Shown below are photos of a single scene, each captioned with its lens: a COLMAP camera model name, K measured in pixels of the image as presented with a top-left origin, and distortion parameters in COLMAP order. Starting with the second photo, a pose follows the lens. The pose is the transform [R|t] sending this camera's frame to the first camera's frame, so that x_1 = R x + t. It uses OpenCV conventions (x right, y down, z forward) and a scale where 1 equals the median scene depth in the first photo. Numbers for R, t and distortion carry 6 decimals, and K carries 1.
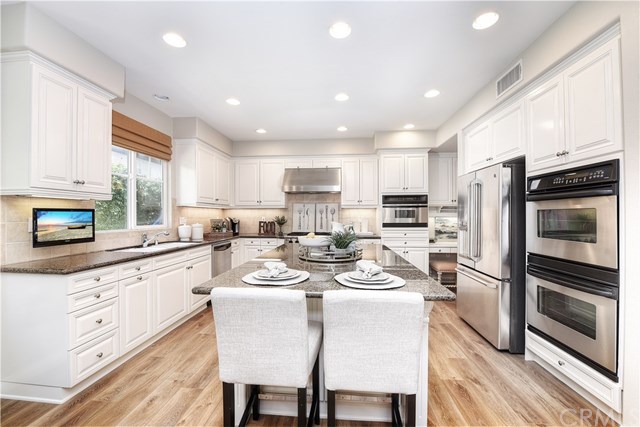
lens RADIAL K [[261.4, 0, 320.9], [0, 261.4, 213.3], [0, 0, 1]] dist [-0.003926, -0.001361]
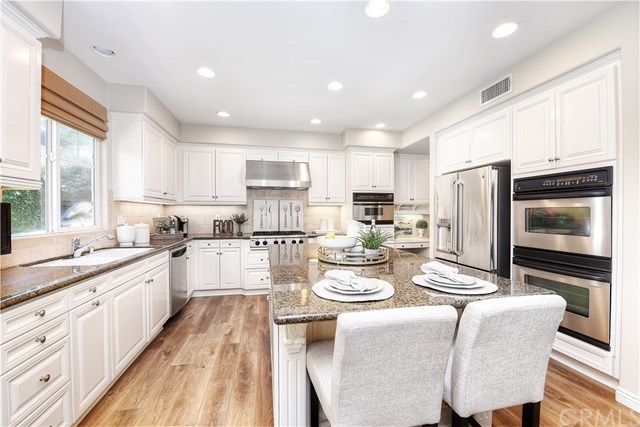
lens RADIAL K [[261.4, 0, 321.6], [0, 261.4, 213.3], [0, 0, 1]] dist [-0.003926, -0.001361]
pose [[0.955273, -0.000364, 0.295724, -0.245649], [-0.002373, 0.999958, 0.008897, 0.001275], [-0.295715, -0.009201, 0.955232, 0.122647]]
